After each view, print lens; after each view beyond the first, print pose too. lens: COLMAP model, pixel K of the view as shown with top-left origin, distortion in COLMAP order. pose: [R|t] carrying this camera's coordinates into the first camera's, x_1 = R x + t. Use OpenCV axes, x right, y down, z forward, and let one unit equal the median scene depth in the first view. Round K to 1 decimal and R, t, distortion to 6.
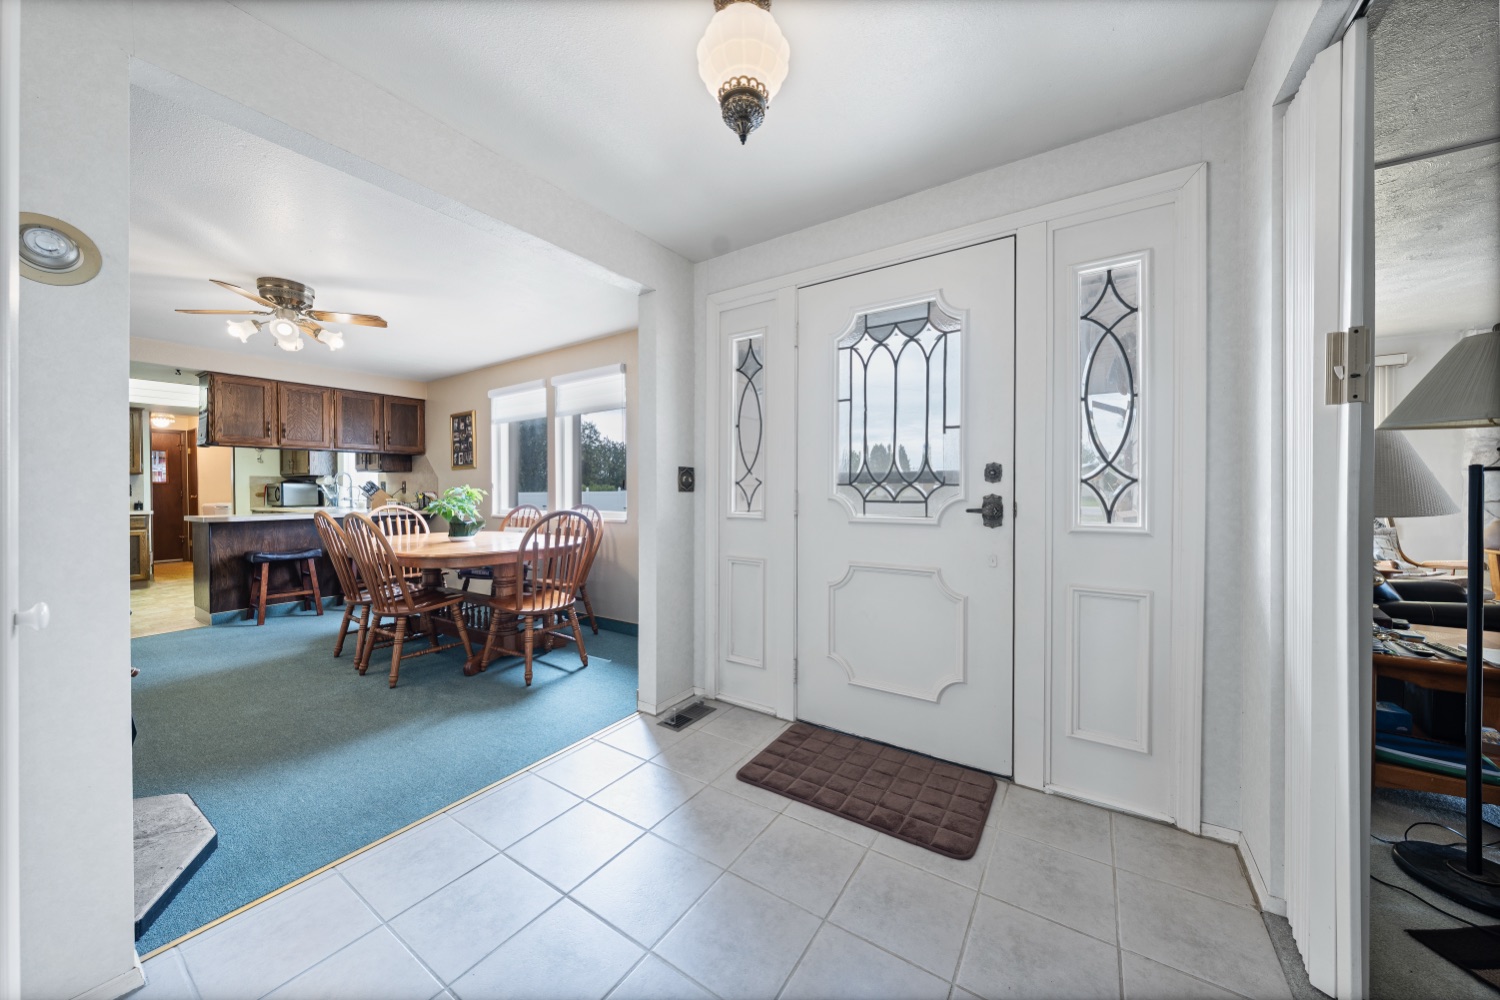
lens RADIAL K [[517.6, 0, 749.2], [0, 517.6, 498.1], [0, 0, 1]] dist [-0.001798, -0.000153]
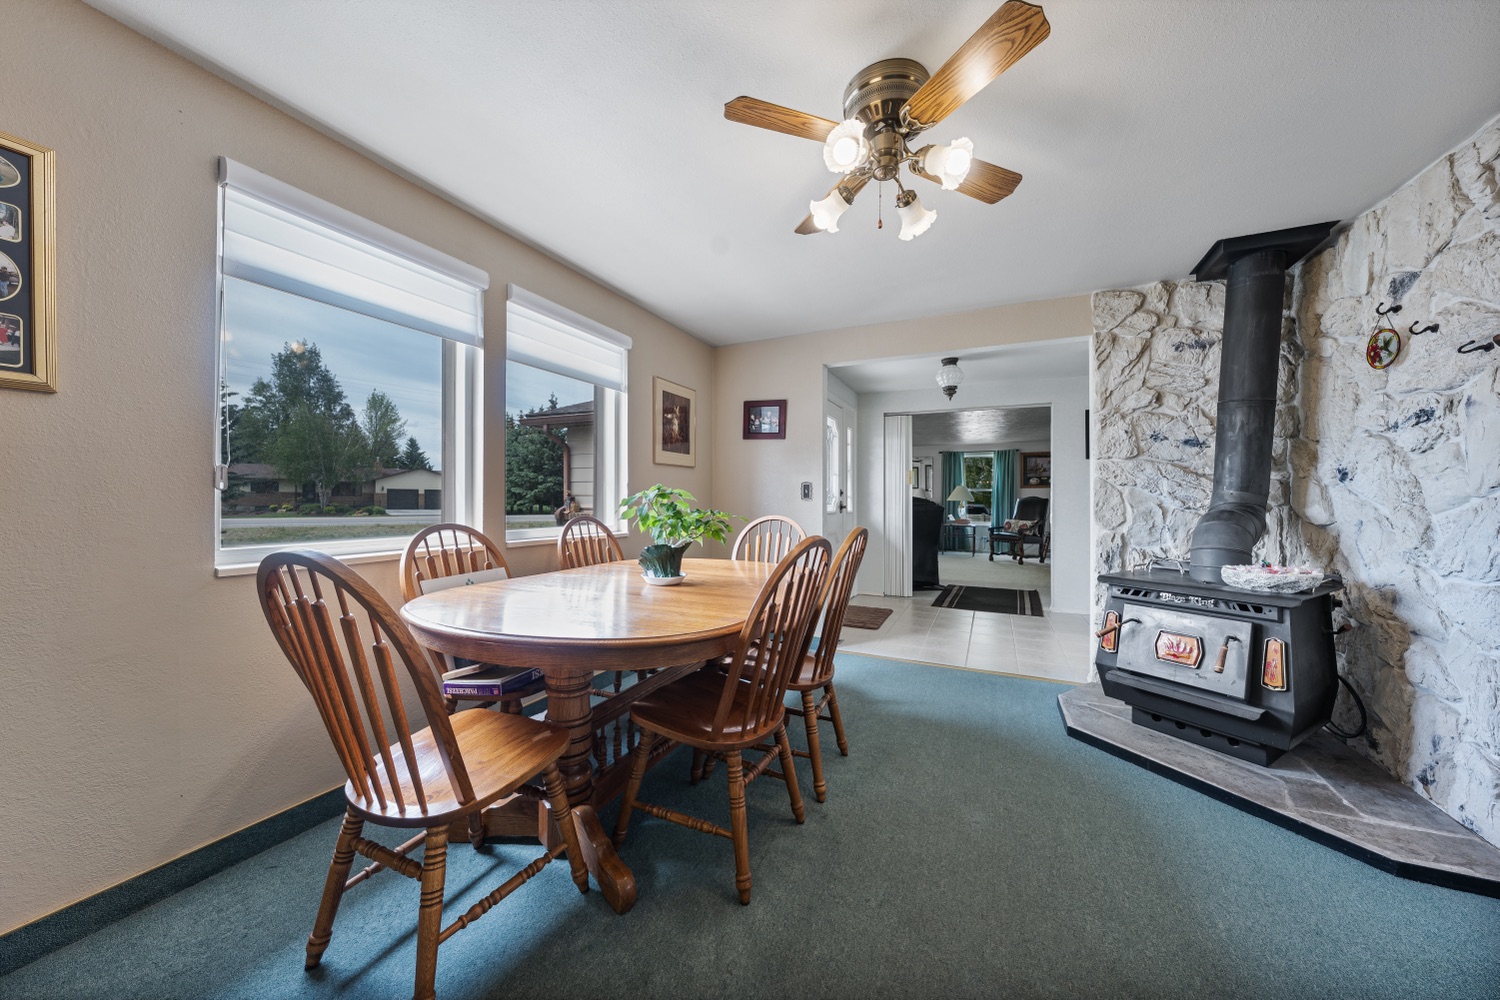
lens RADIAL K [[517.6, 0, 749.2], [0, 517.6, 498.1], [0, 0, 1]] dist [-0.001798, -0.000153]
pose [[-0.148663, 0.005088, 0.988875, -0.851672], [0.012827, 0.999913, -0.003216, -0.004434], [-0.988805, 0.012207, -0.148716, 0.746403]]
